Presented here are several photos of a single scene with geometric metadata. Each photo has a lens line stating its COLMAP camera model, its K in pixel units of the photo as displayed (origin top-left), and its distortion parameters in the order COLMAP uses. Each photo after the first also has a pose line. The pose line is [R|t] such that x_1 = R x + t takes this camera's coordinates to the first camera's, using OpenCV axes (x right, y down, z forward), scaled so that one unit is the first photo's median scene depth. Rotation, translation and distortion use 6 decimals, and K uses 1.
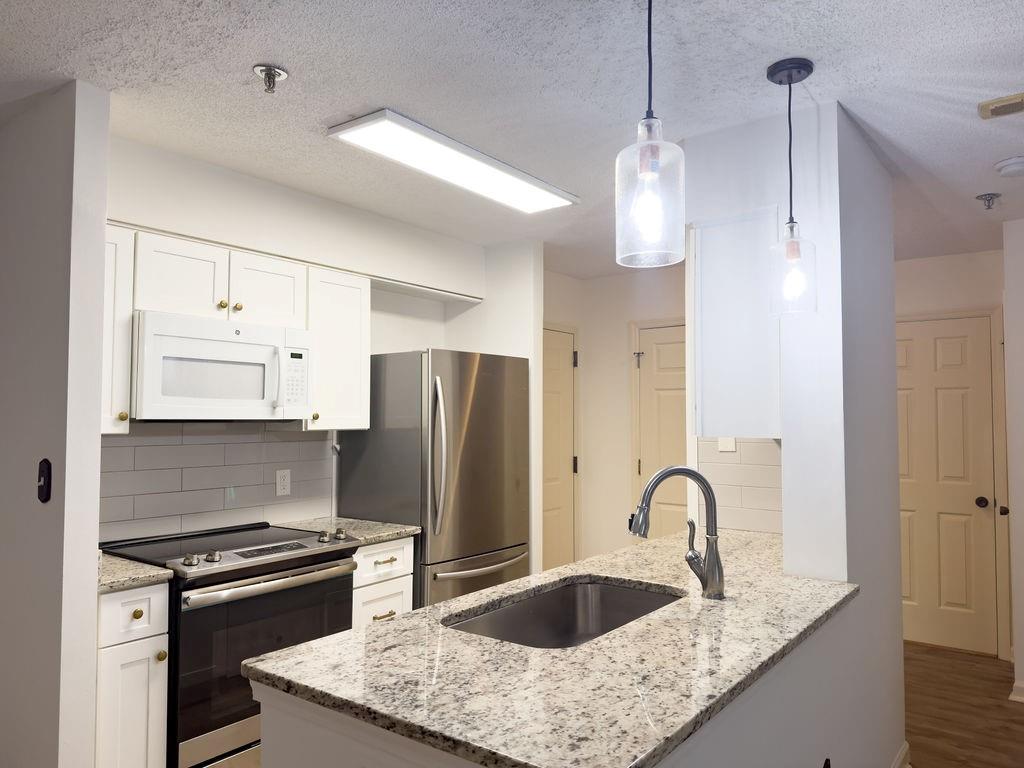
lens RADIAL K [[728.6, 0, 528.4], [0, 728.6, 392.8], [0, 0, 1]] dist [0.005897, -0.000190]
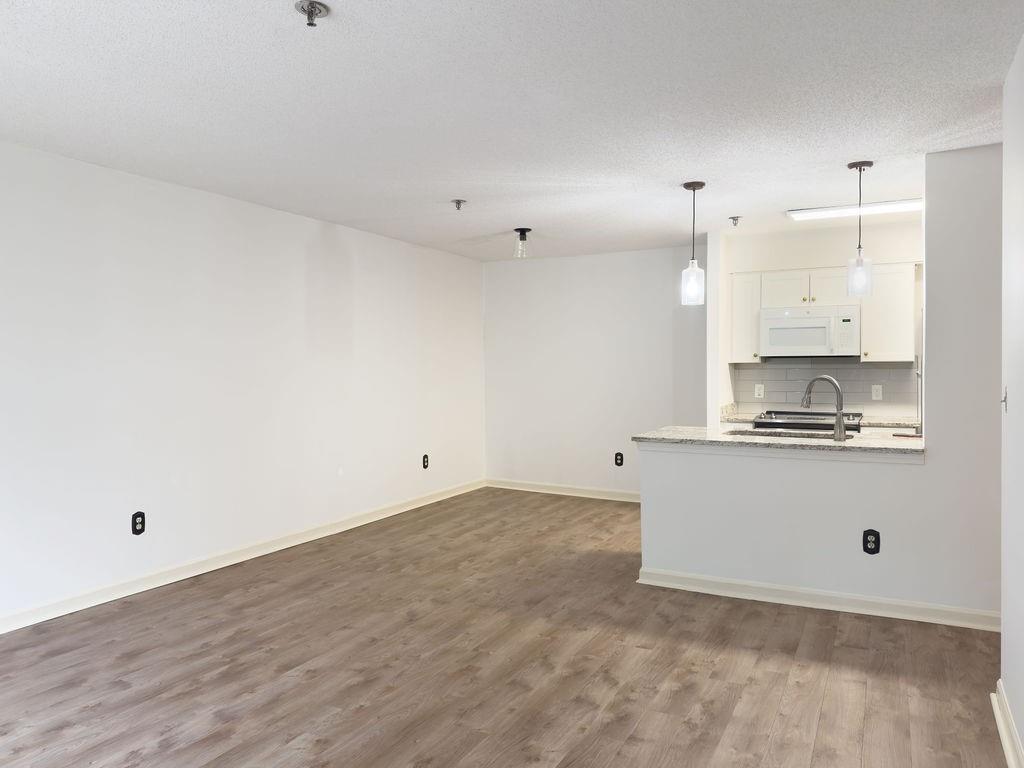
lens RADIAL K [[737.7, 0, 512.0], [0, 737.7, 384.0], [0, 0, 1]] dist [0.071413, -0.069994]
pose [[0.162702, 0.027697, -0.986286, 2.065226], [0.038610, 0.998662, 0.034414, 0.016187], [0.985920, -0.043680, 0.161415, -0.202485]]
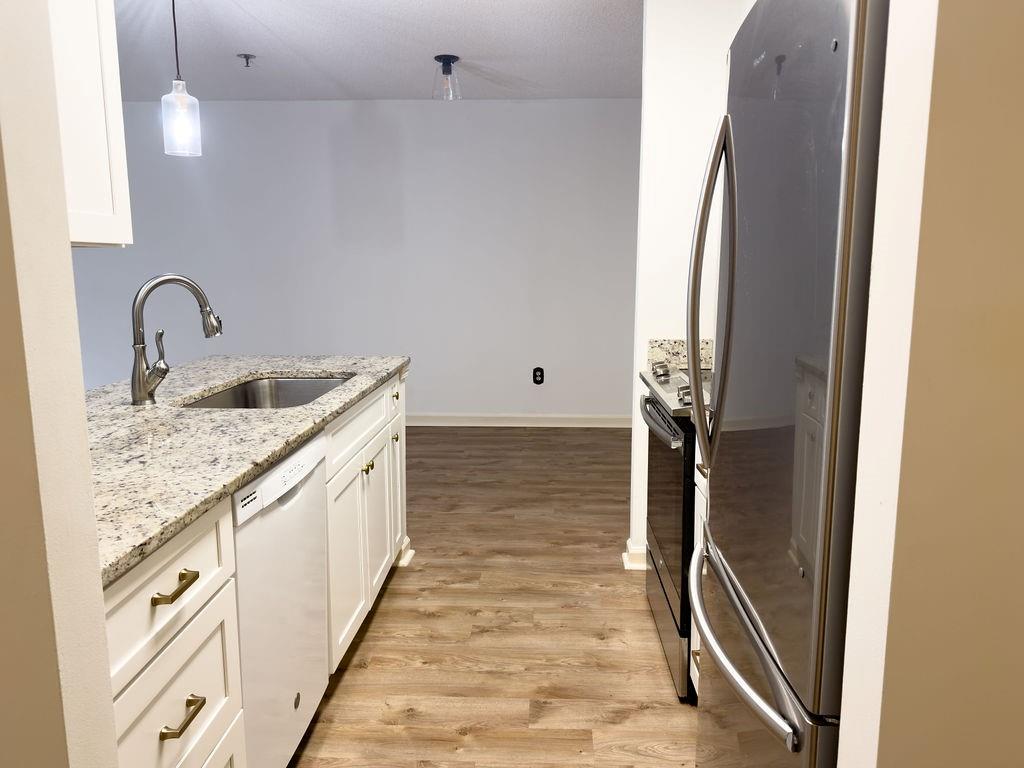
lens RADIAL K [[688.9, 0, 524.8], [0, 688.9, 377.9], [0, 0, 1]] dist [0.000282, -0.000702]
pose [[-0.821733, 0.124889, -0.556019, 0.330137], [0.038172, 0.985562, 0.164956, 0.097671], [0.568593, 0.114325, -0.814636, 2.048738]]
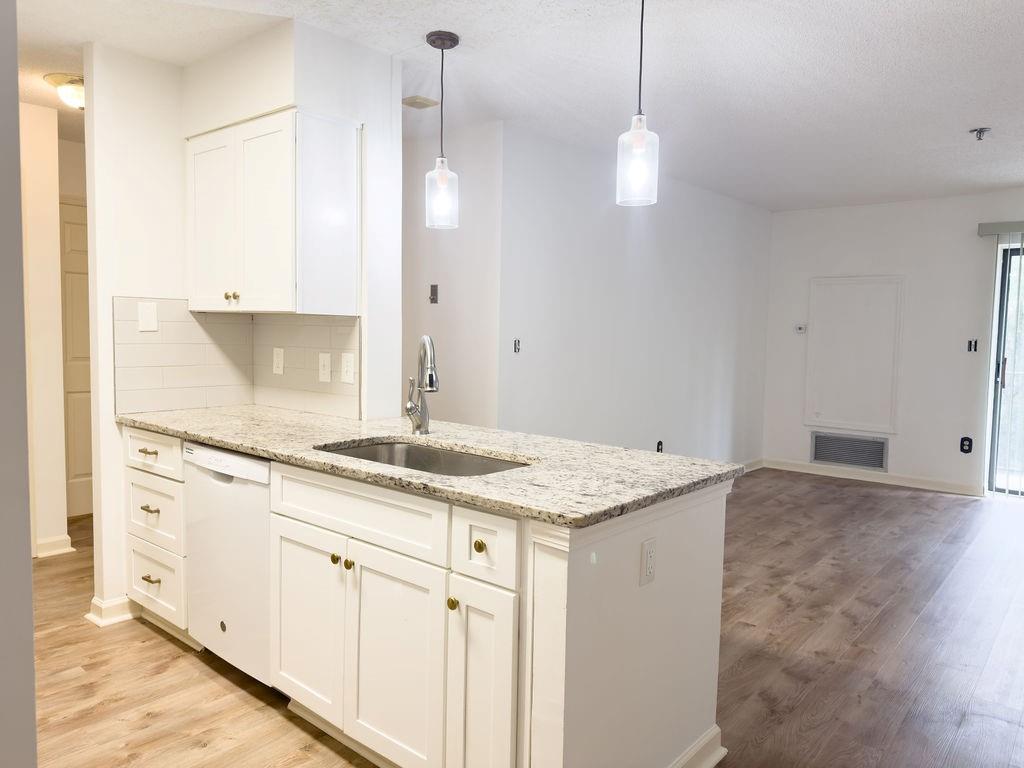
lens RADIAL K [[723.7, 0, 517.9], [0, 723.7, 380.7], [0, 0, 1]] dist [0.005655, -0.003310]
pose [[0.064051, -0.067380, 0.995669, -0.996990], [-0.057577, 0.995807, 0.071093, 0.081487], [-0.996284, -0.061881, 0.059902, 0.742689]]
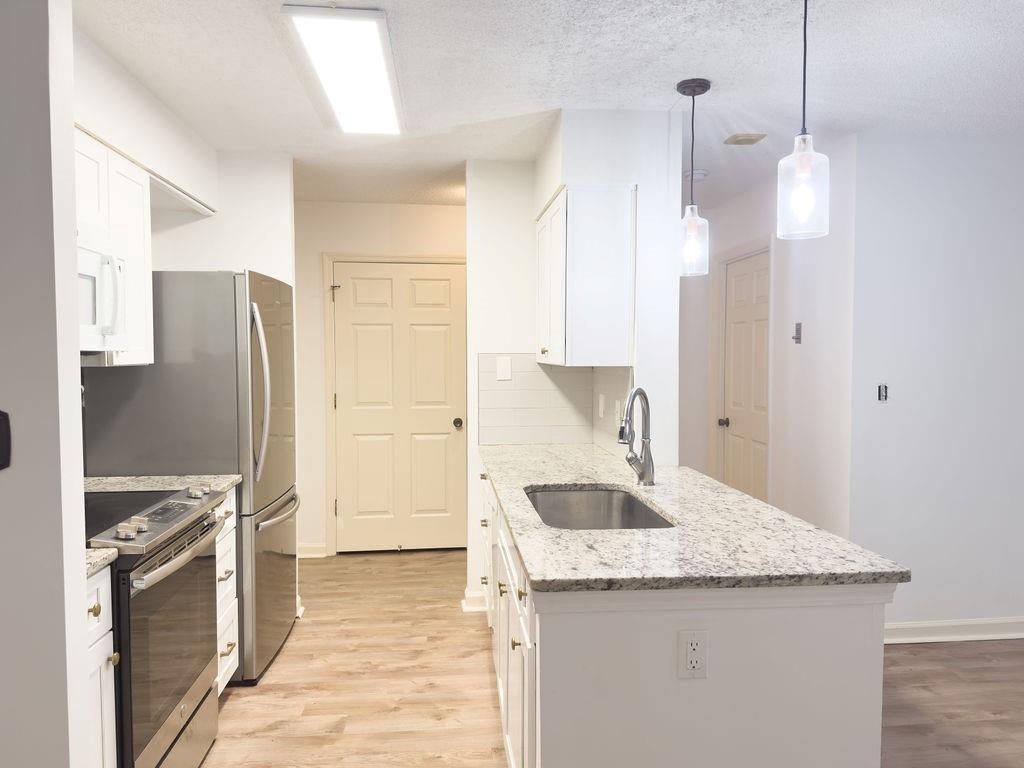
lens RADIAL K [[737.7, 0, 512.0], [0, 737.7, 384.0], [0, 0, 1]] dist [0.071413, -0.069994]
pose [[0.742205, -0.028063, 0.669585, -0.801272], [-0.021530, 0.997609, 0.065676, 0.015193], [-0.669827, -0.063161, 0.739826, 0.183305]]
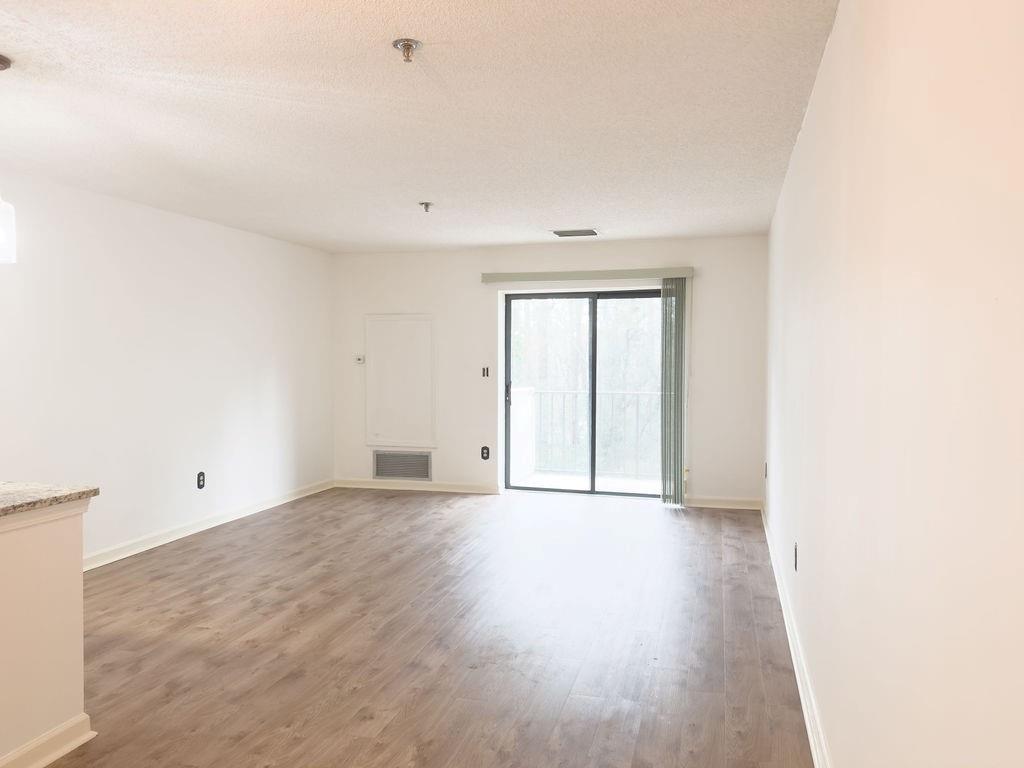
lens RADIAL K [[728.4, 0, 536.2], [0, 728.4, 375.2], [0, 0, 1]] dist [0.003893, -0.042098]
pose [[-0.378164, -0.019624, 0.925531, -1.360848], [-0.036060, 0.999329, 0.006455, 0.032730], [-0.925036, -0.030934, -0.378618, 0.263126]]
